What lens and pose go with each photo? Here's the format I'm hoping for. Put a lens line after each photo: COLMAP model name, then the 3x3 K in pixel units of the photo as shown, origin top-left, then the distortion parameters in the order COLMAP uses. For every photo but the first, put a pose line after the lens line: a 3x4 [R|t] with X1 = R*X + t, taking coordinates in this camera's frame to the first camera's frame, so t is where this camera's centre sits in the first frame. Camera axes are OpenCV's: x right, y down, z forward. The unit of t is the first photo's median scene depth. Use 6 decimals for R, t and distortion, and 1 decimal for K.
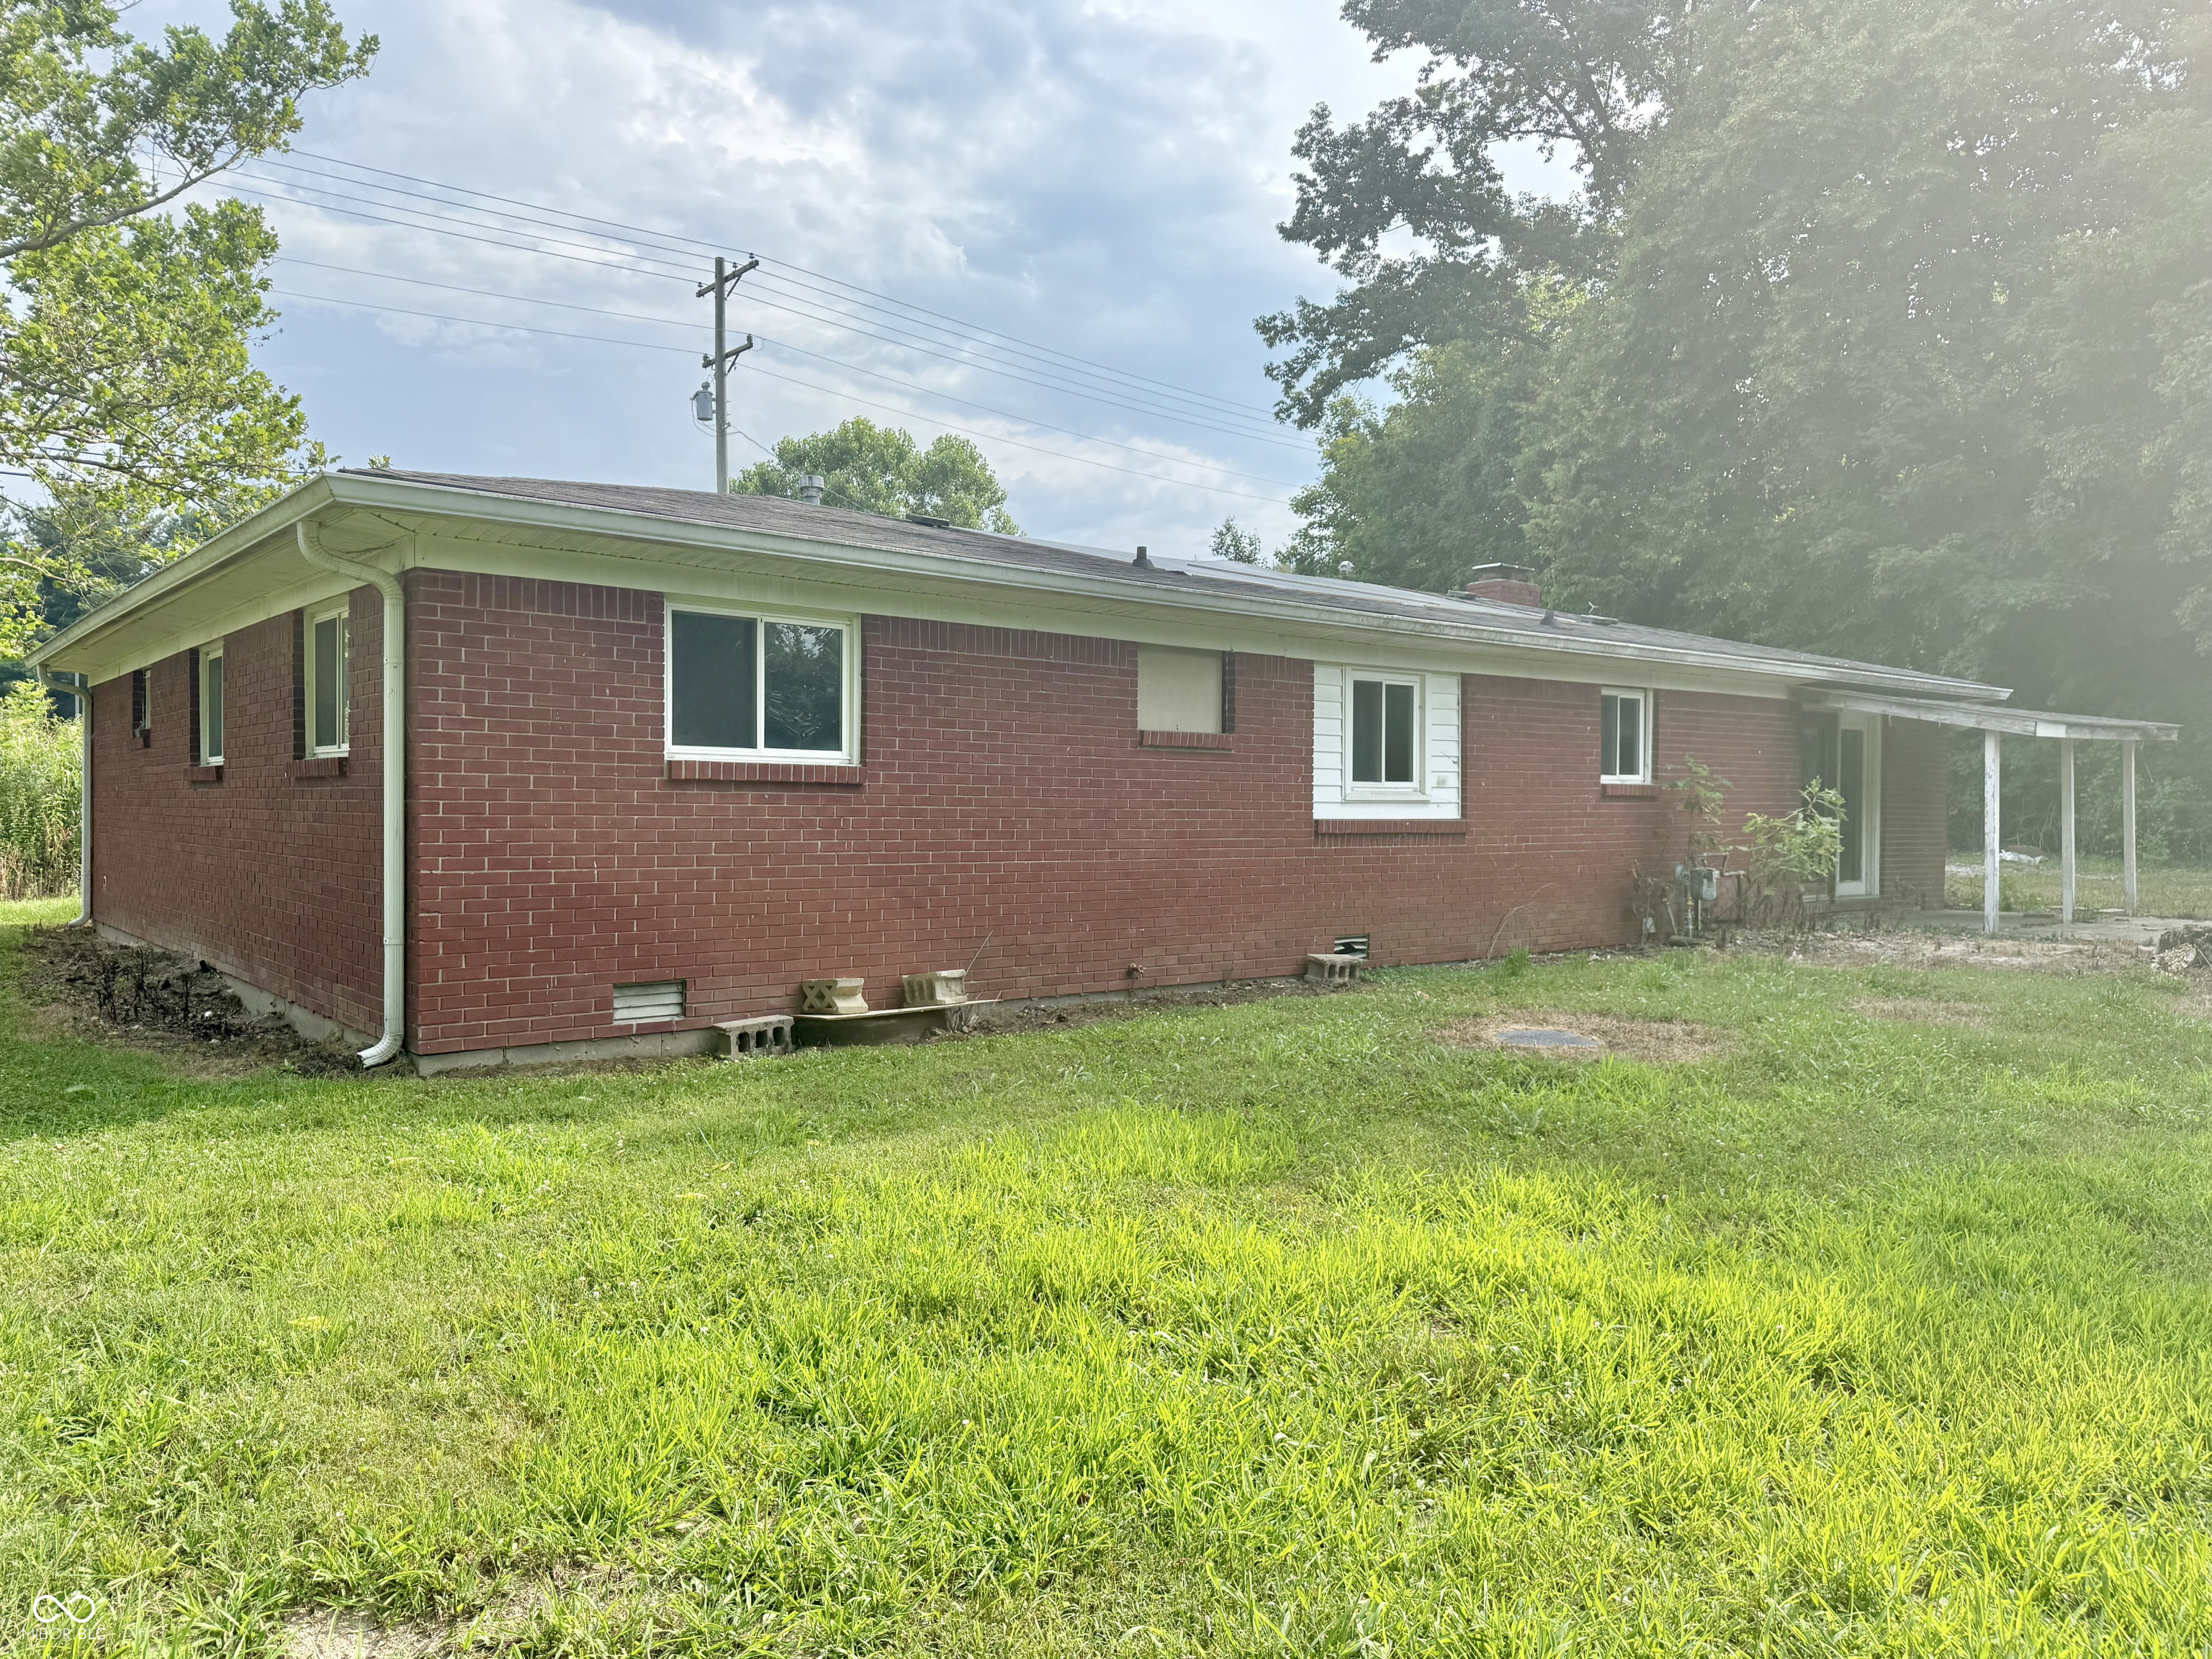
lens RADIAL K [[1562.3, 0, 1112.6], [0, 1562.3, 831.4], [0, 0, 1]] dist [0.081425, -0.111406]
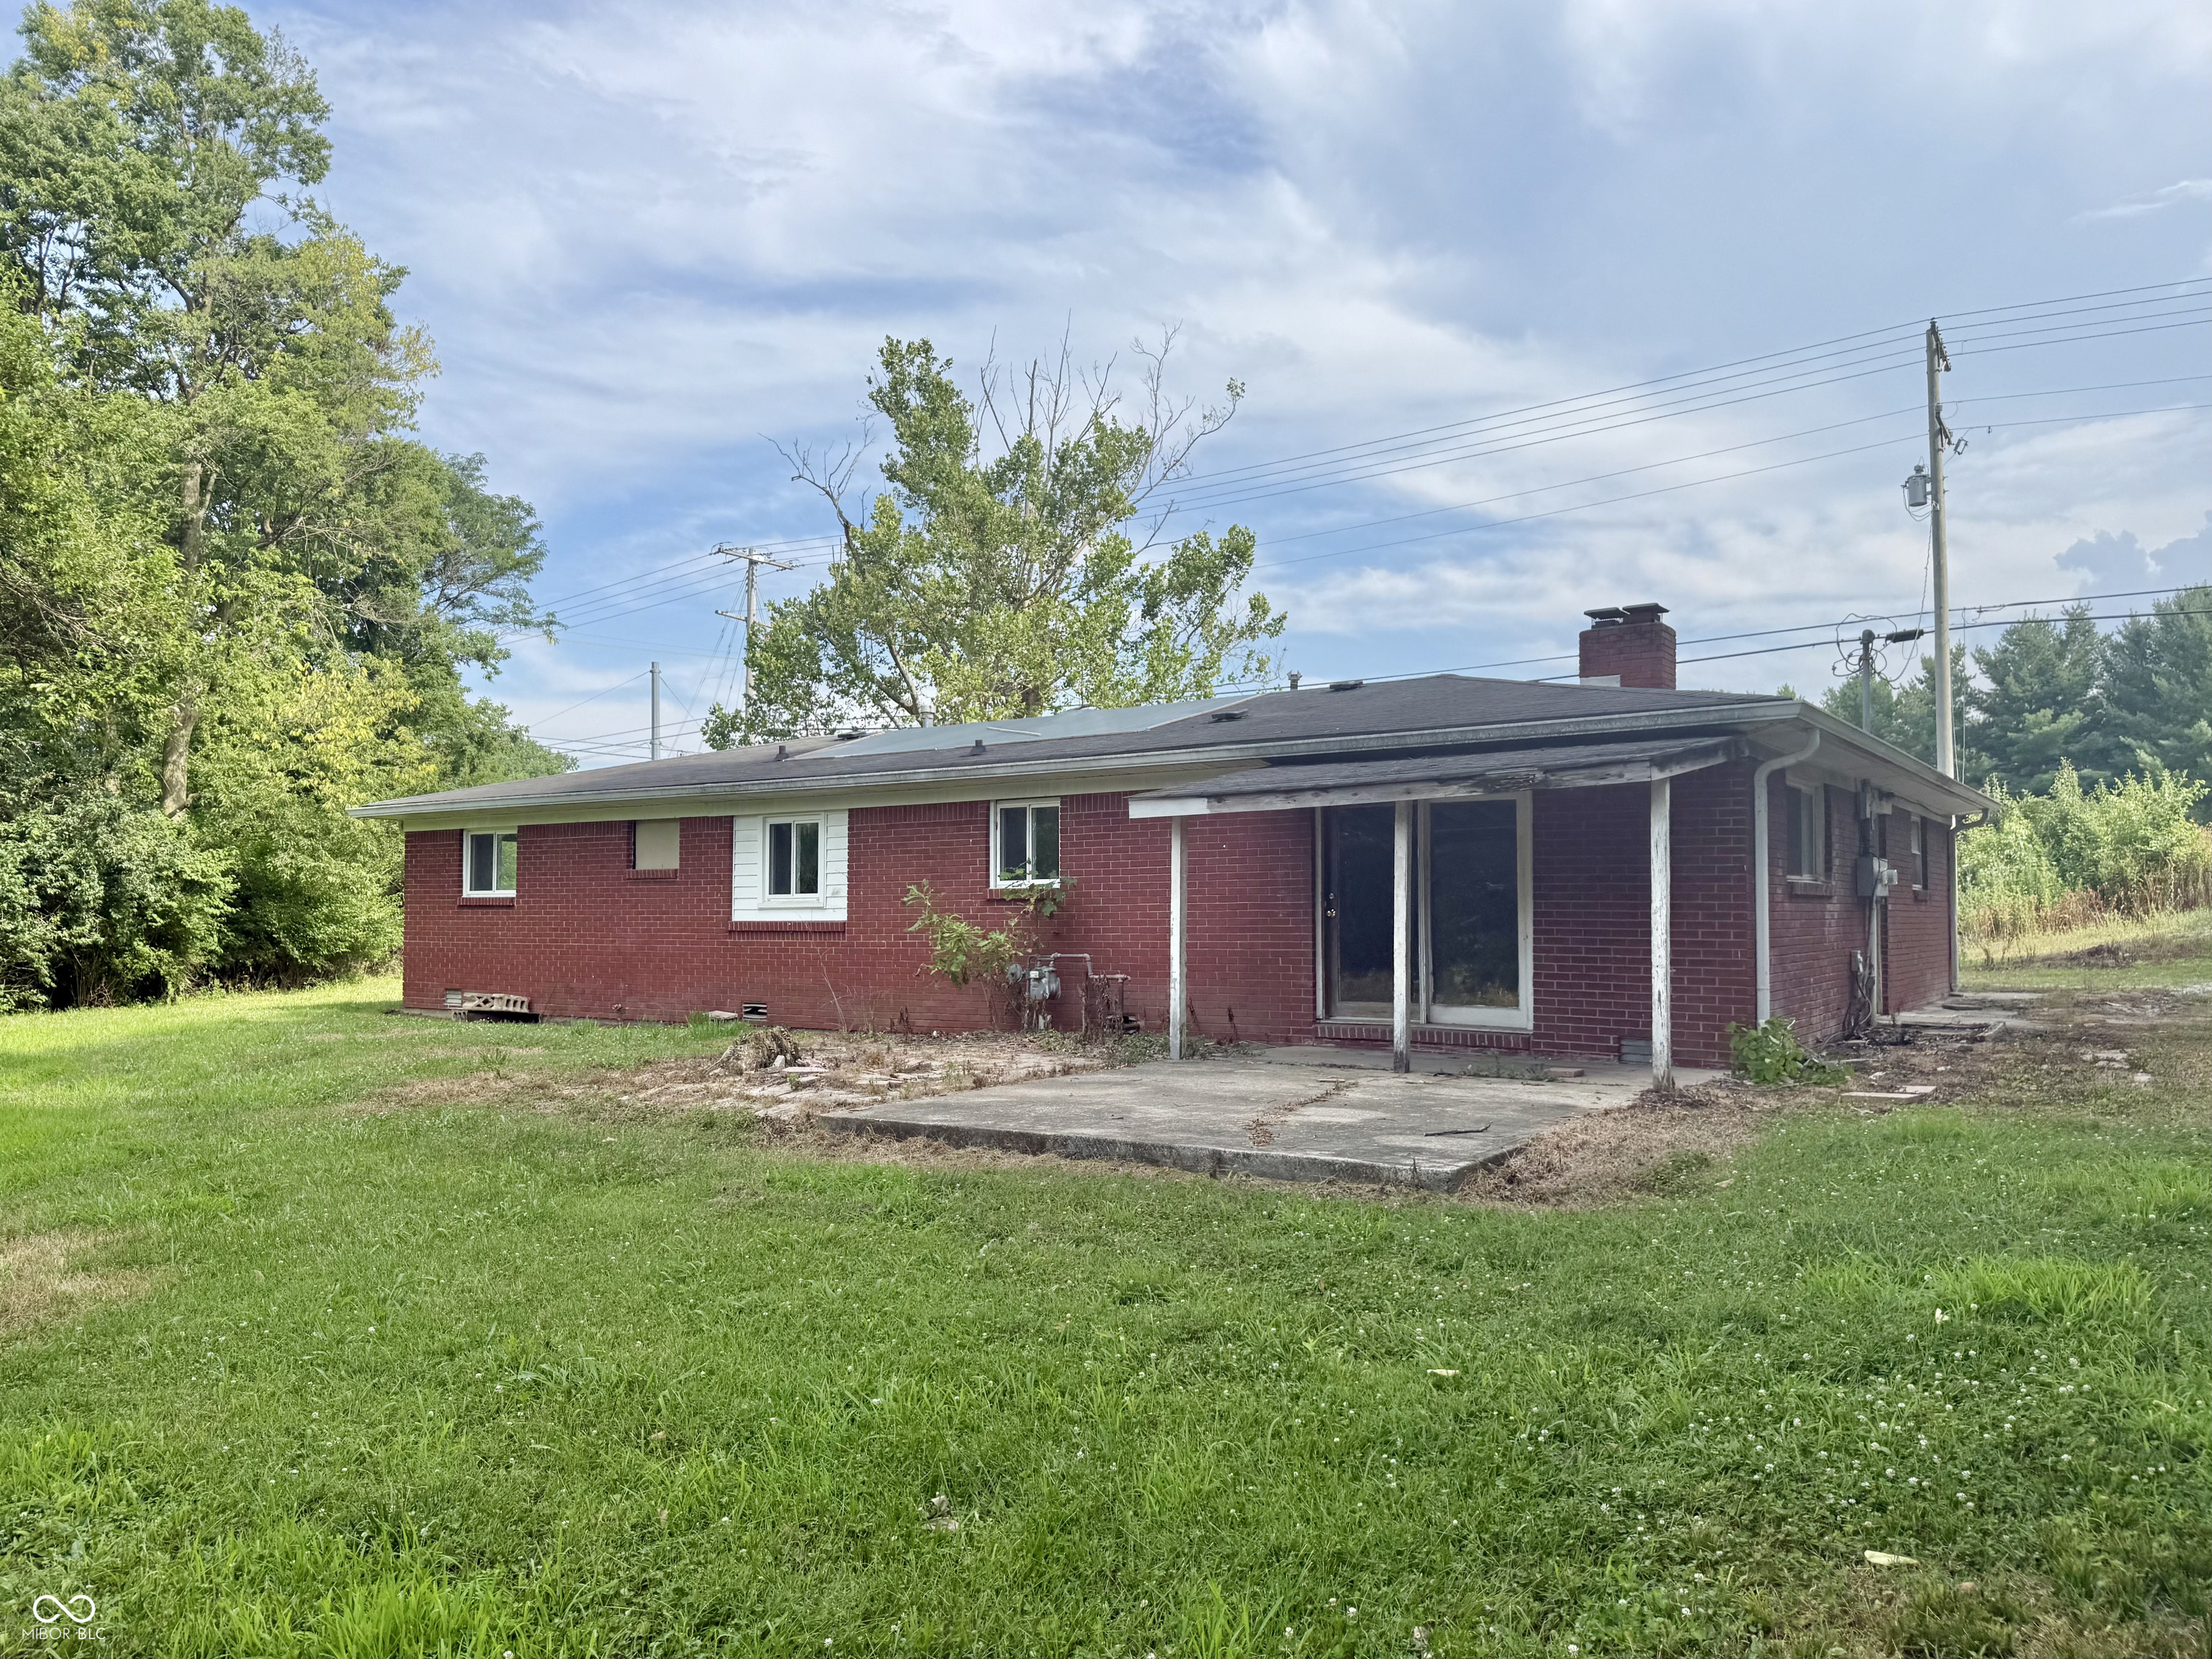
lens RADIAL K [[1562.3, 0, 1112.6], [0, 1562.3, 831.4], [0, 0, 1]] dist [0.081425, -0.111406]
pose [[0.255634, -0.058584, -0.964997, 1.591823], [-0.011954, 0.997894, -0.063747, -0.002084], [0.966700, 0.027831, 0.254395, 0.920698]]
